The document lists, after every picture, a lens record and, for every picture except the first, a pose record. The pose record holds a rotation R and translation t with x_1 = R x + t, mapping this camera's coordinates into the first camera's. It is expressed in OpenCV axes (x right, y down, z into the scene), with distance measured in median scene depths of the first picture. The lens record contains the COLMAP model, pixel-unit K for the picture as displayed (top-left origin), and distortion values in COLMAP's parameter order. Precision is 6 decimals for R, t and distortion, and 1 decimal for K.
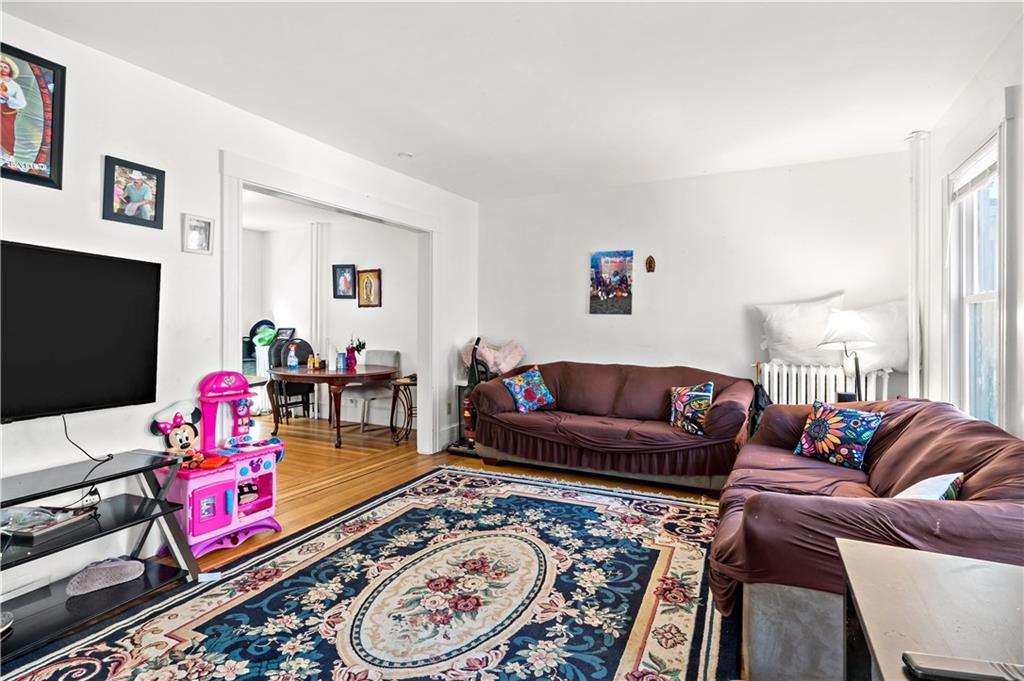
lens RADIAL K [[516.7, 0, 508.3], [0, 516.7, 324.1], [0, 0, 1]] dist [-0.004459, 0.000495]
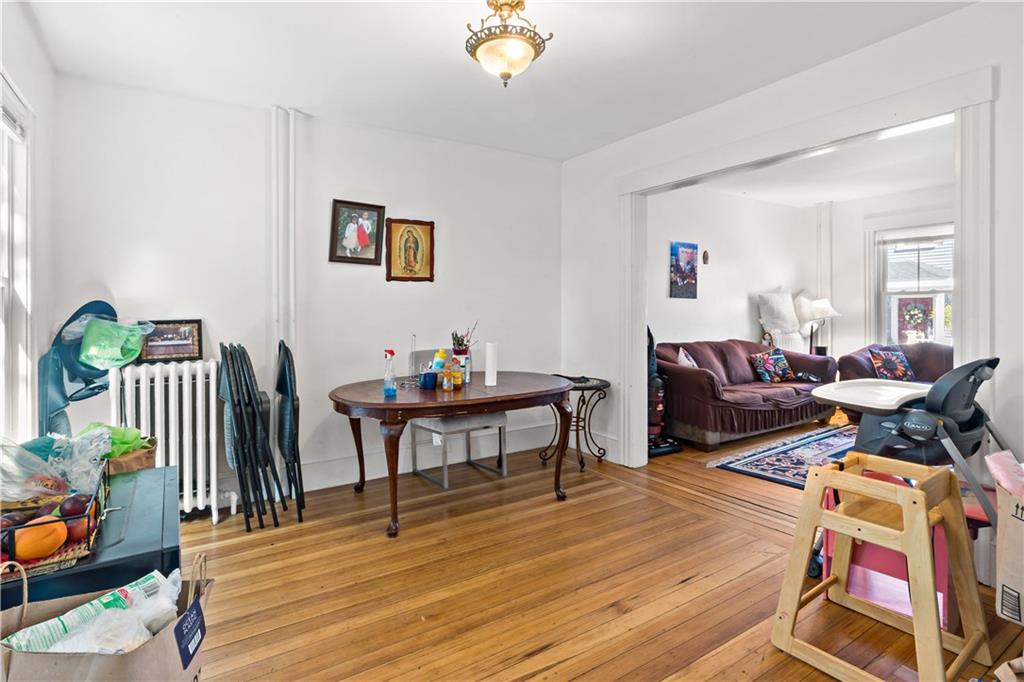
lens RADIAL K [[516.7, 0, 514.5], [0, 516.7, 302.5], [0, 0, 1]] dist [-0.004459, 0.000495]
pose [[0.485432, 0.007625, 0.874241, -1.462204], [0.007434, 0.999890, -0.012848, 0.003379], [-0.874243, 0.012736, 0.485322, 1.168720]]
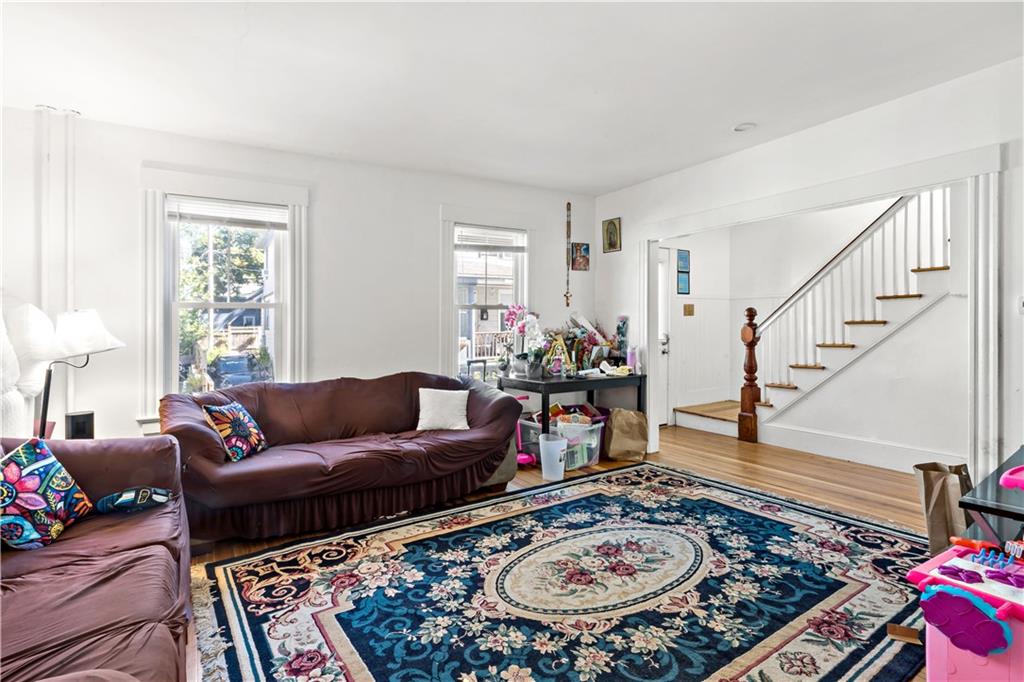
lens RADIAL K [[516.7, 0, 502.7], [0, 516.7, 335.7], [0, 0, 1]] dist [-0.004459, 0.000495]
pose [[-0.859651, -0.001496, 0.510879, -0.335776], [0.008738, 0.999806, 0.017632, 0.007226], [-0.510806, 0.019622, -0.859472, 1.484924]]
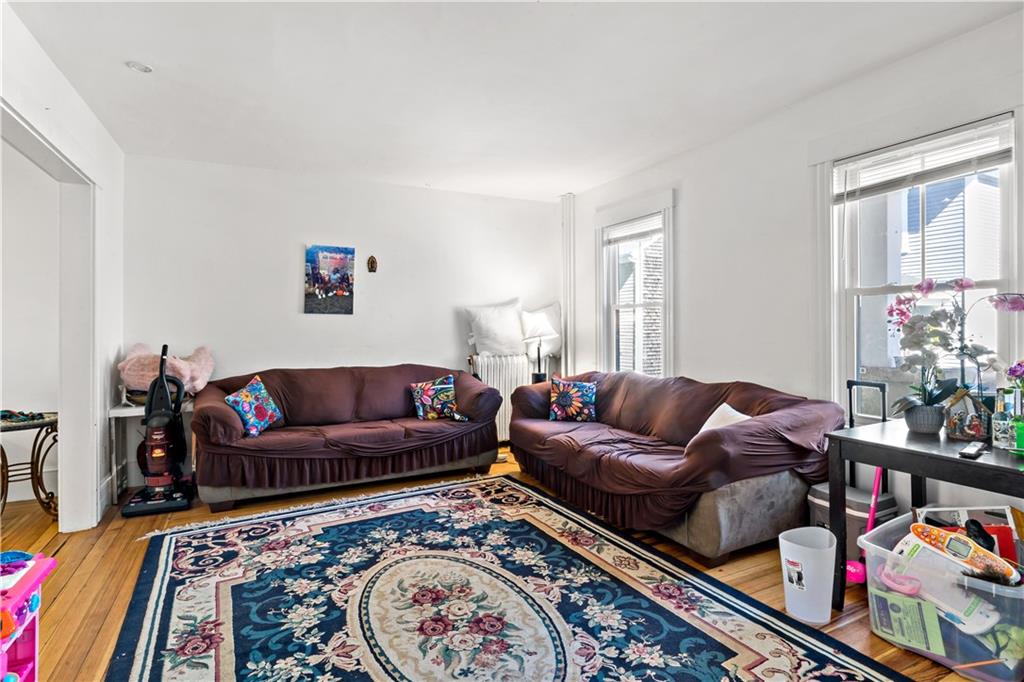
lens RADIAL K [[516.7, 0, 512.2], [0, 516.7, 322.2], [0, 0, 1]] dist [-0.004459, 0.000495]
pose [[0.579945, -0.003244, 0.814649, -0.555734], [0.008442, 0.999962, -0.002028, 0.000369], [-0.814612, 0.008054, 0.579950, 0.290653]]
